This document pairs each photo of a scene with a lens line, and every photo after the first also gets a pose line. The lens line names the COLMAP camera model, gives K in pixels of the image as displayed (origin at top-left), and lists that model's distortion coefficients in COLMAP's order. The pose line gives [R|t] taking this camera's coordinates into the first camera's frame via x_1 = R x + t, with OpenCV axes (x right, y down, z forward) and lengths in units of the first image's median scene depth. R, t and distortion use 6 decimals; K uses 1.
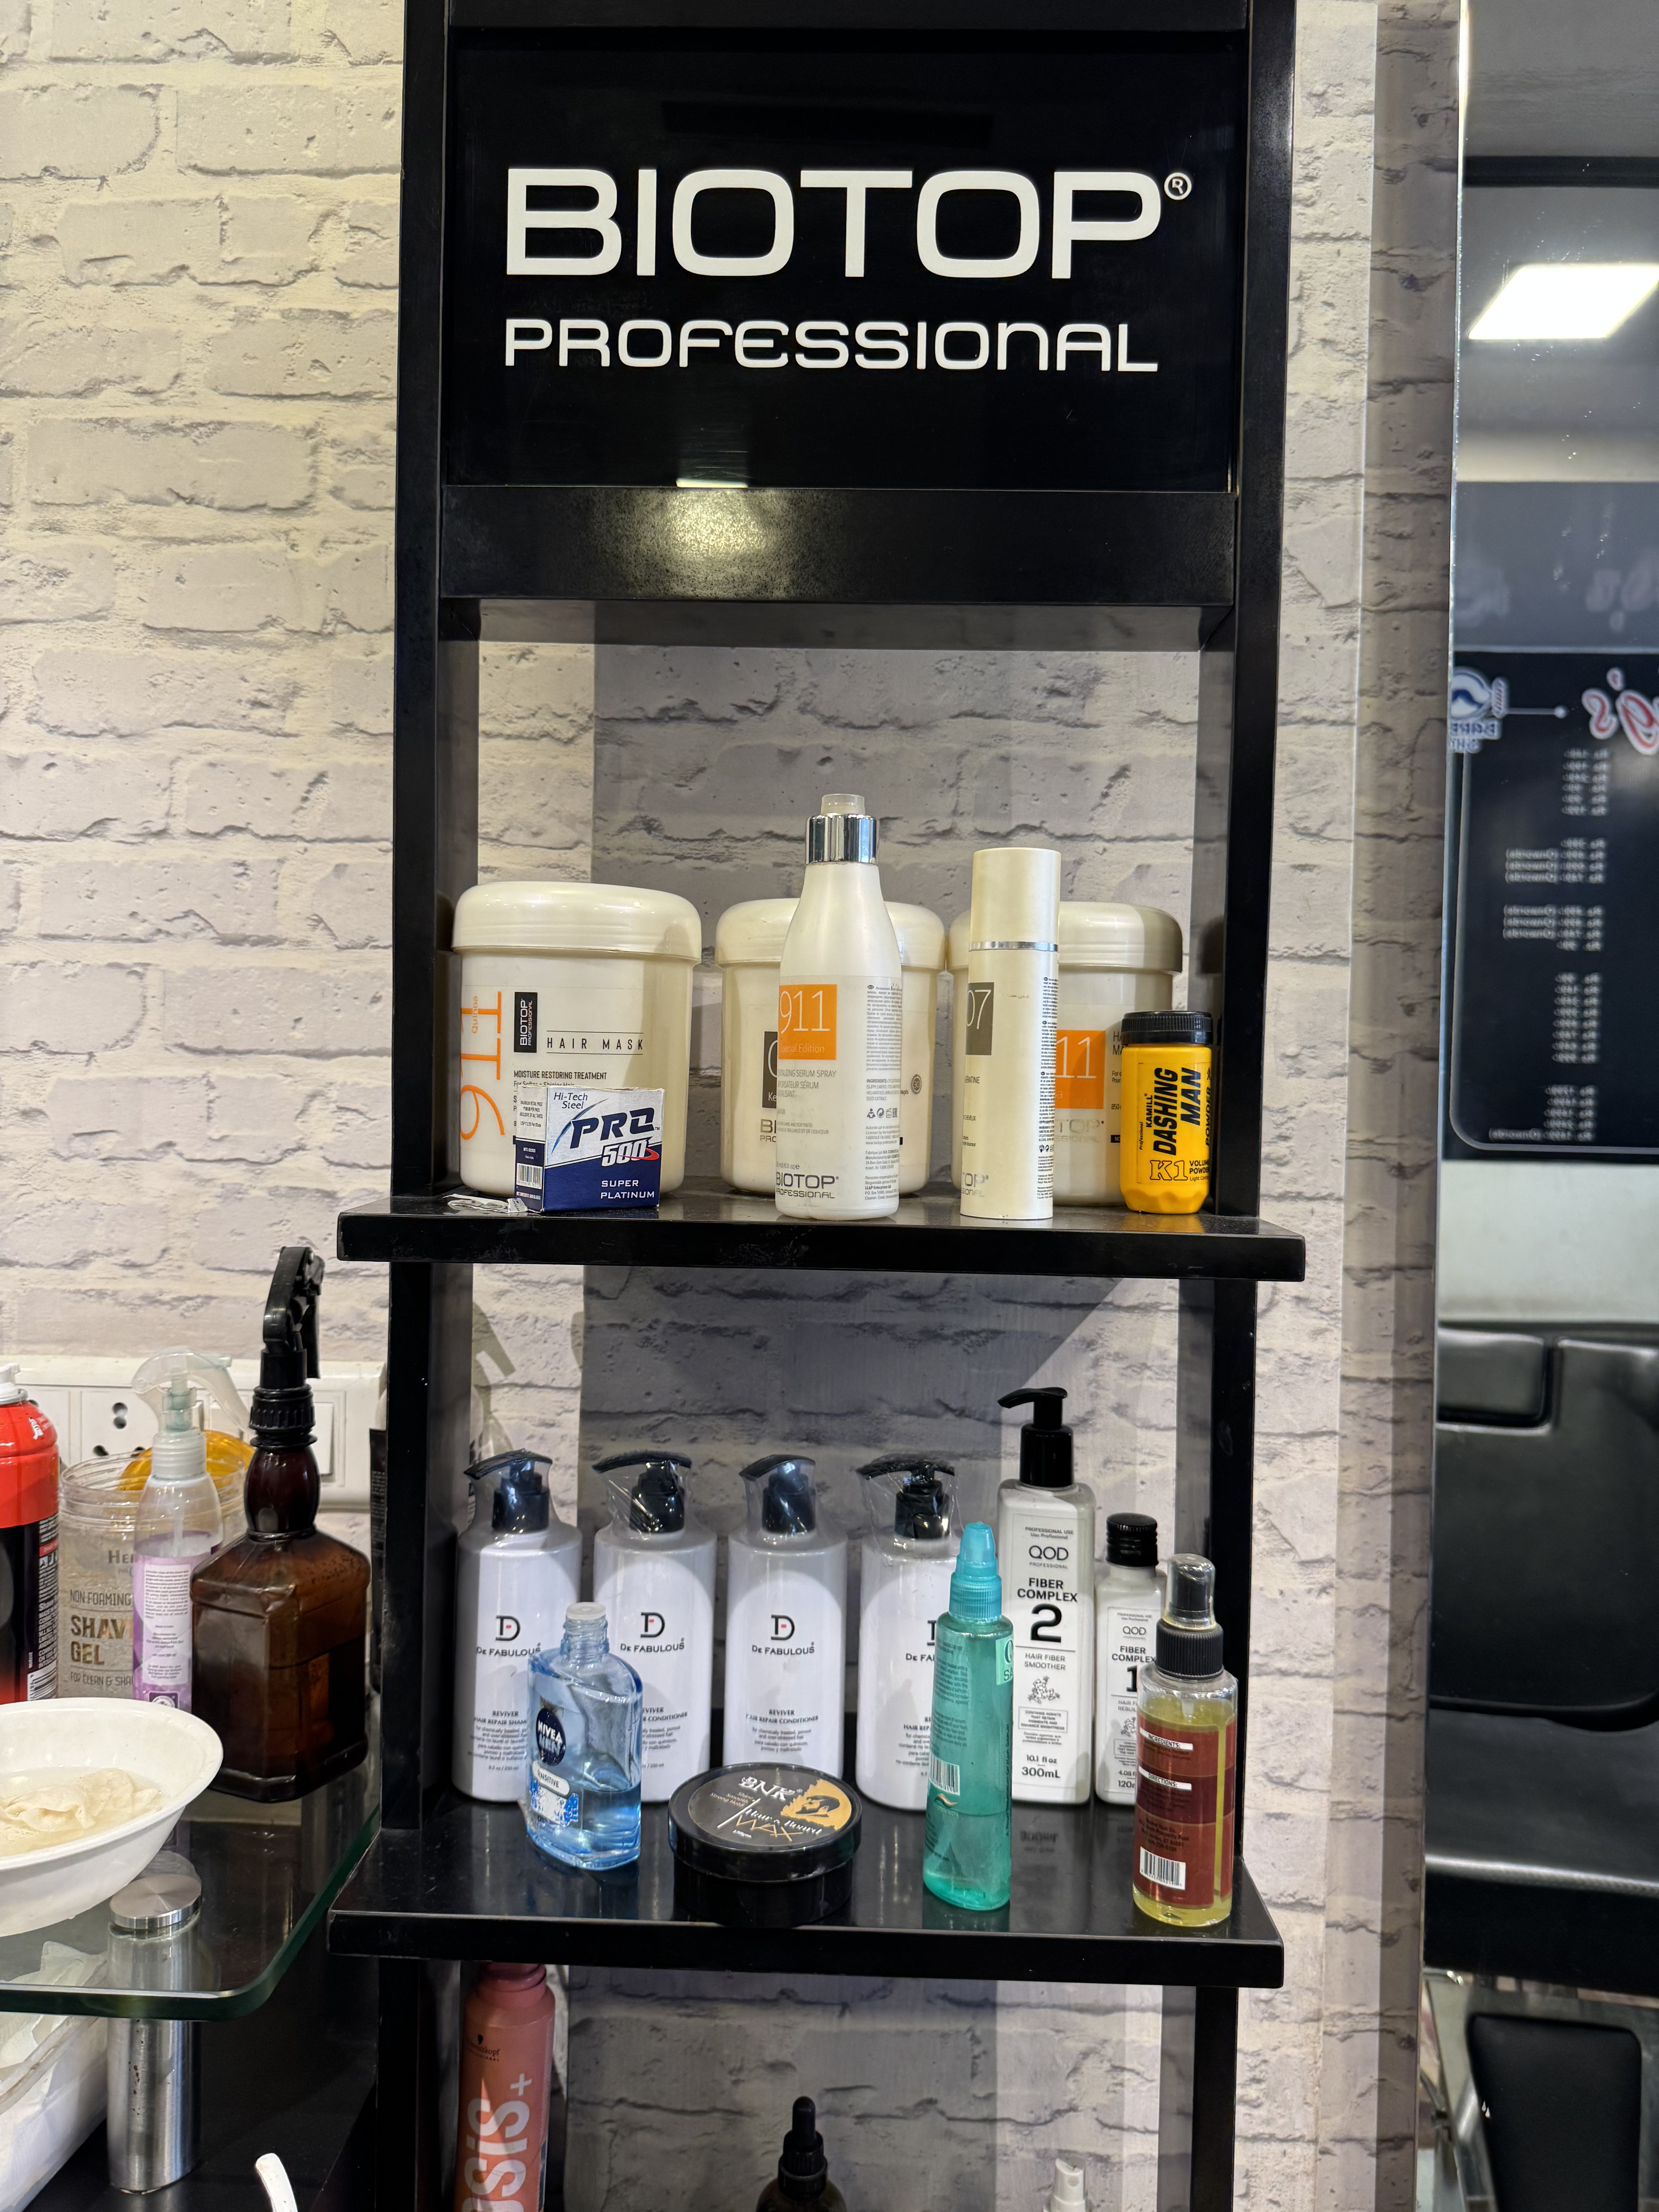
lens RADIAL K [[1543.0, 0, 828.8], [0, 1543.0, 1105.1], [0, 0, 1]] dist [0.000347, -0.000364]
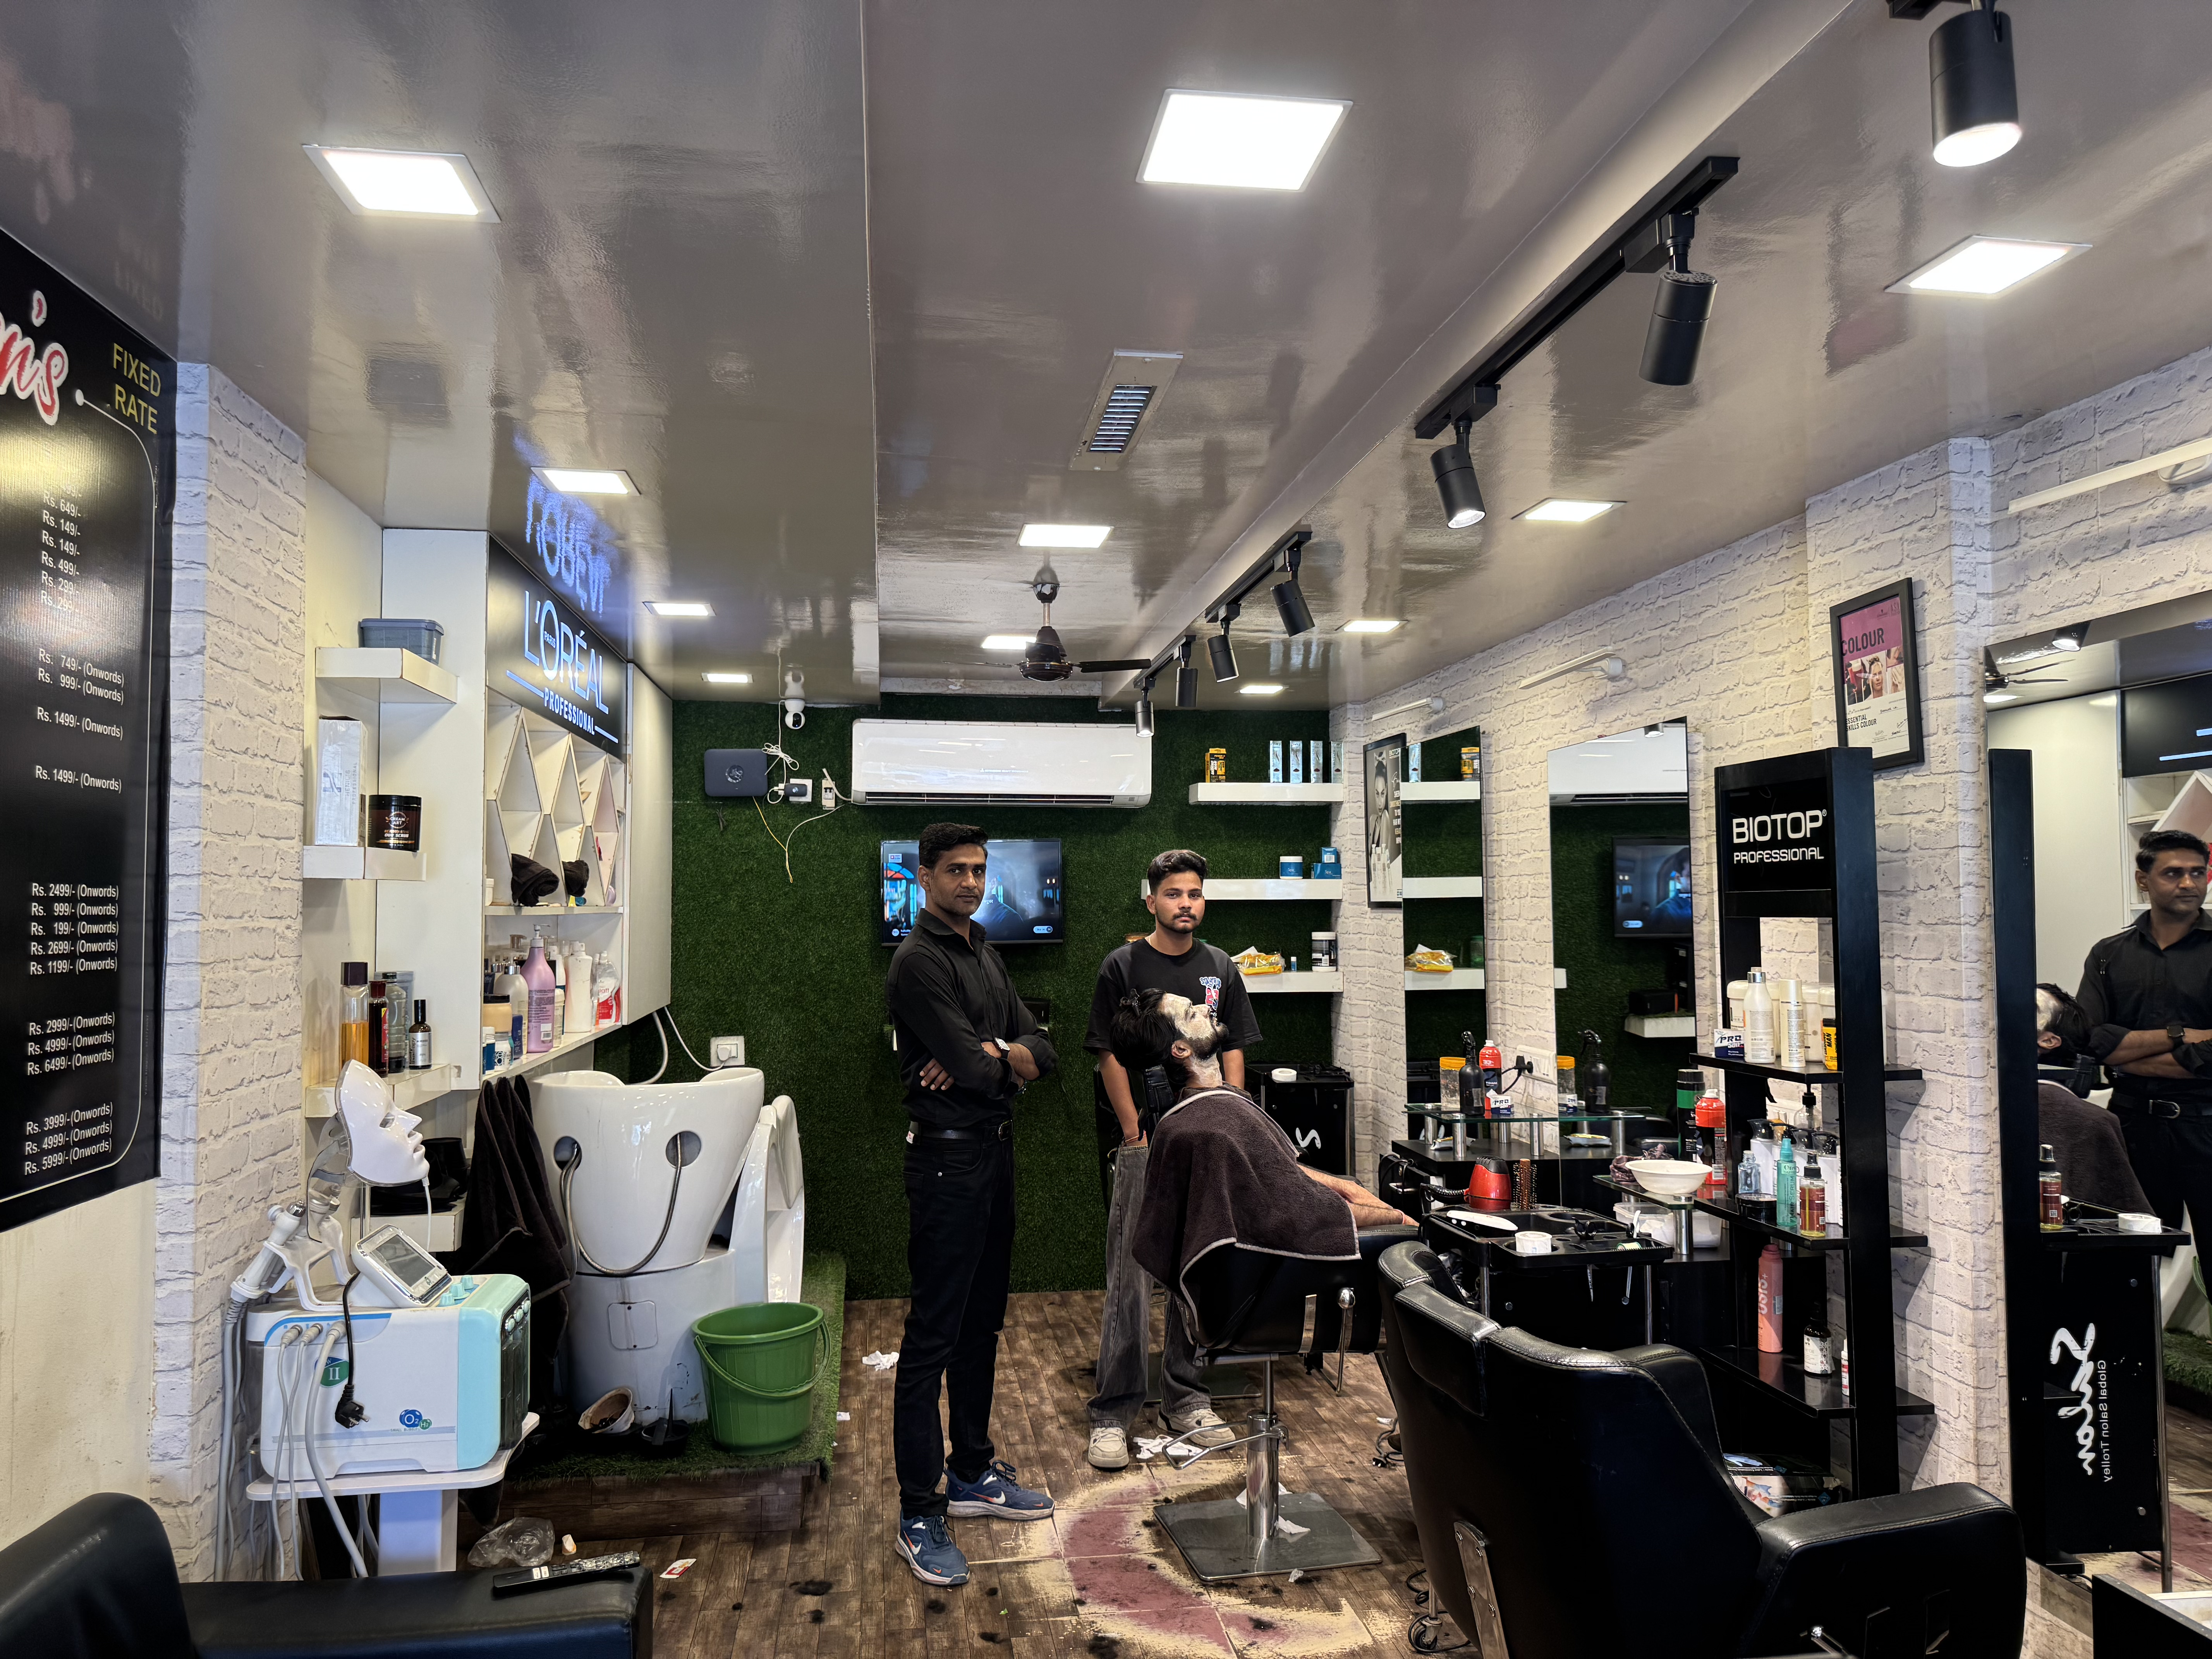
lens RADIAL K [[1543.0, 0, 1108.3], [0, 1543.0, 826.9], [0, 0, 1]] dist [0.000347, -0.000364]
pose [[0.172411, -0.075466, -0.982130, 3.846146], [-0.006850, 0.996945, -0.077807, -0.230276], [0.985001, 0.020142, 0.171368, -1.530116]]
